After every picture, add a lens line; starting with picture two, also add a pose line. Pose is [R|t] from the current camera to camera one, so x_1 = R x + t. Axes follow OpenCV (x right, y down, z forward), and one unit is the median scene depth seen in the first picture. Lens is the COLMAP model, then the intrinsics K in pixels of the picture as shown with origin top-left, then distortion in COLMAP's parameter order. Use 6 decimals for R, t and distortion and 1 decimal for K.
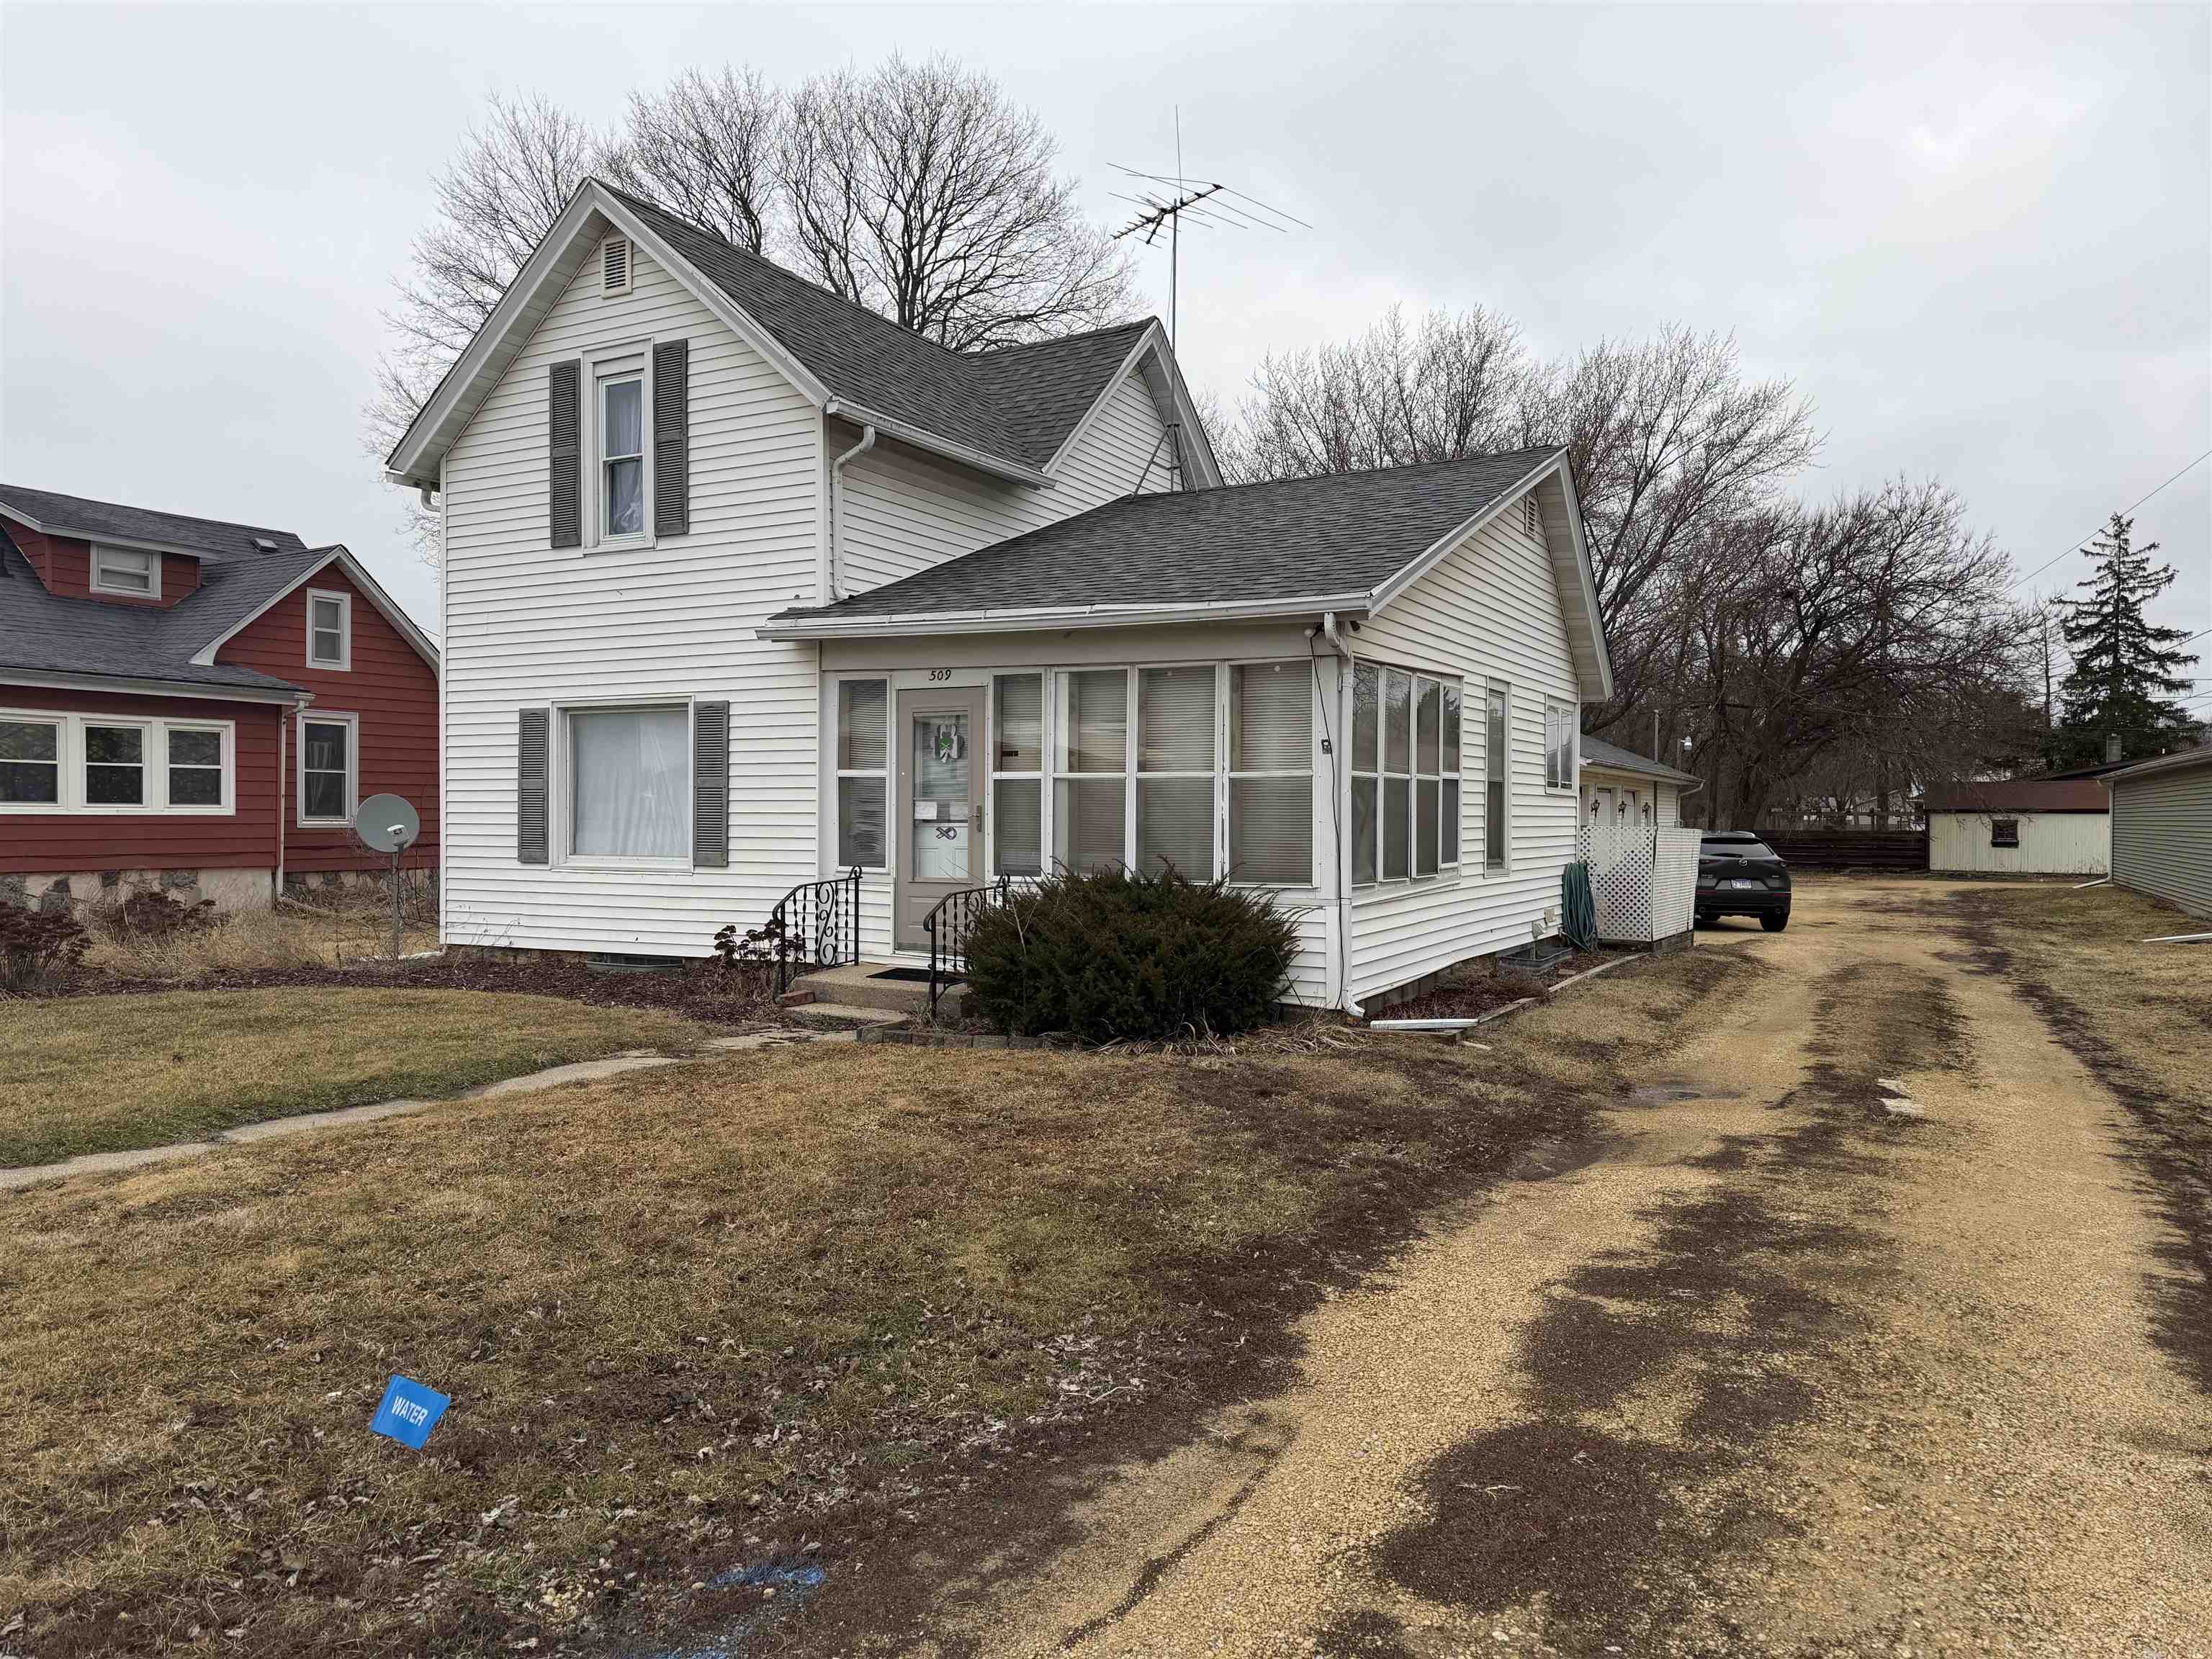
lens RADIAL K [[1556.3, 0, 1106.0], [0, 1556.3, 829.5], [0, 0, 1]] dist [0.041176, -0.047528]
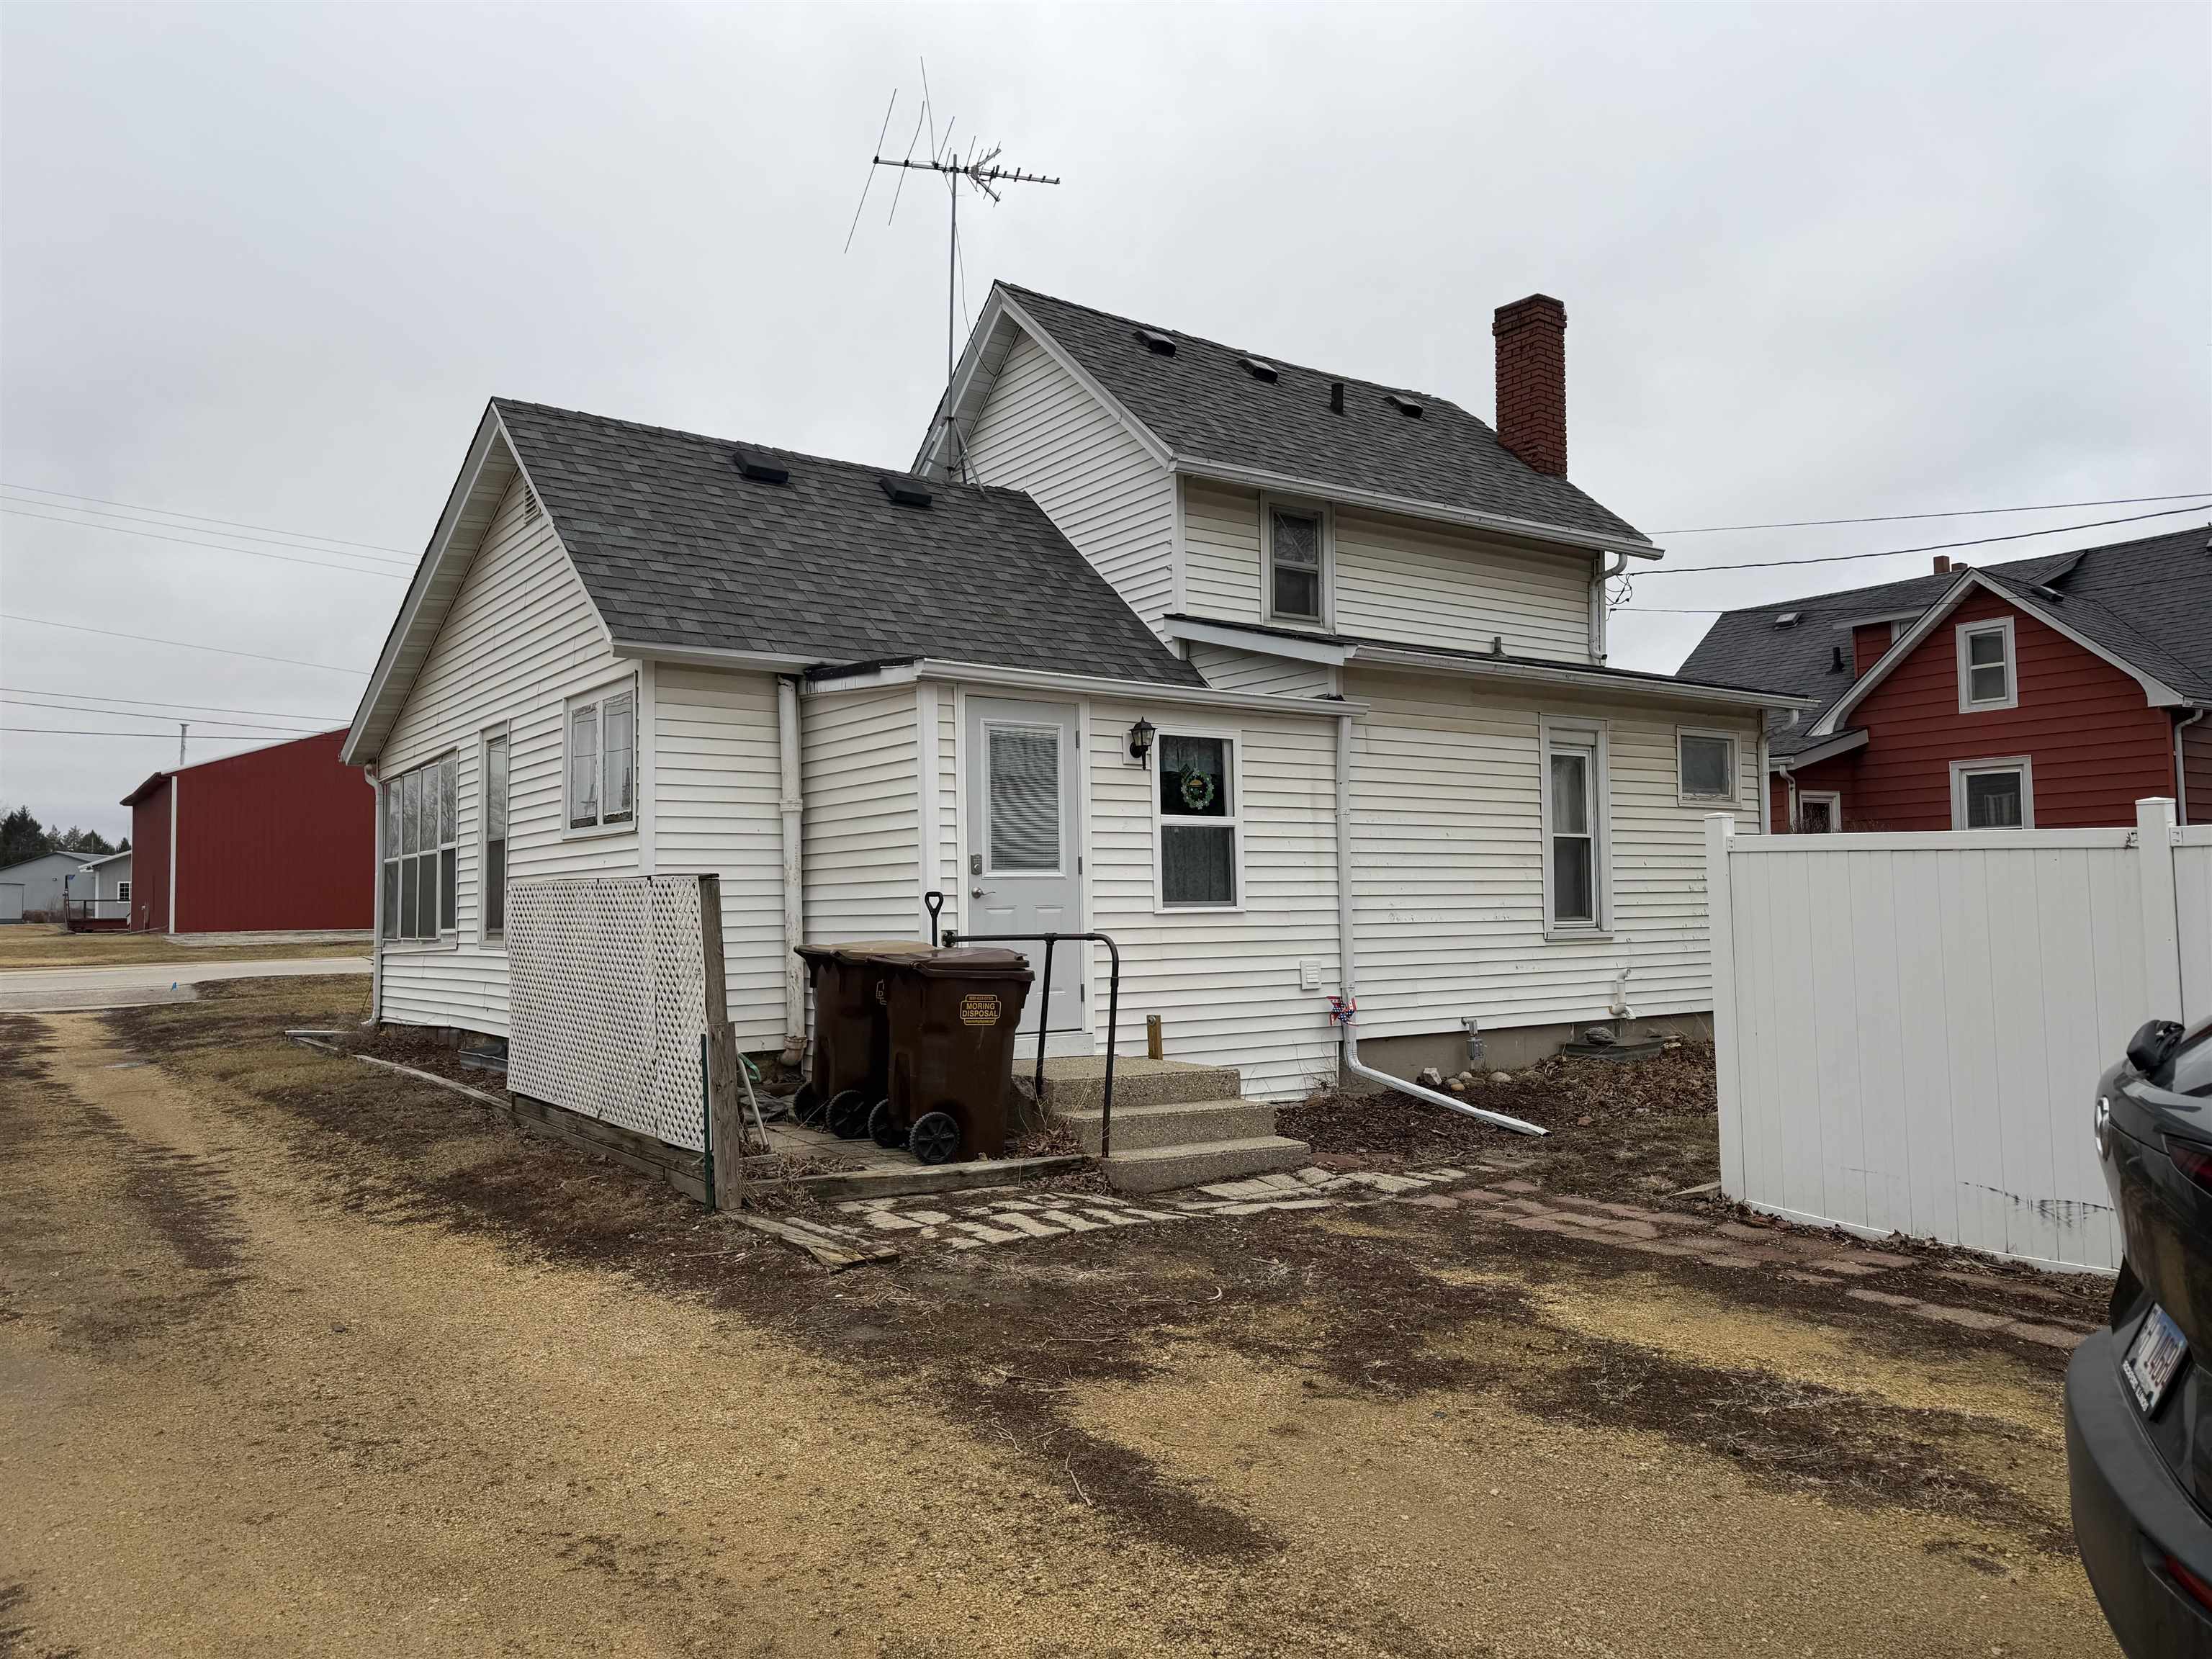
lens RADIAL K [[1556.3, 0, 1106.0], [0, 1556.3, 829.5], [0, 0, 1]] dist [0.041176, -0.047528]
pose [[-0.435973, -0.044889, -0.898840, 0.696337], [0.006465, 0.998573, -0.053006, 0.009415], [0.899937, -0.028920, -0.435060, 1.321870]]
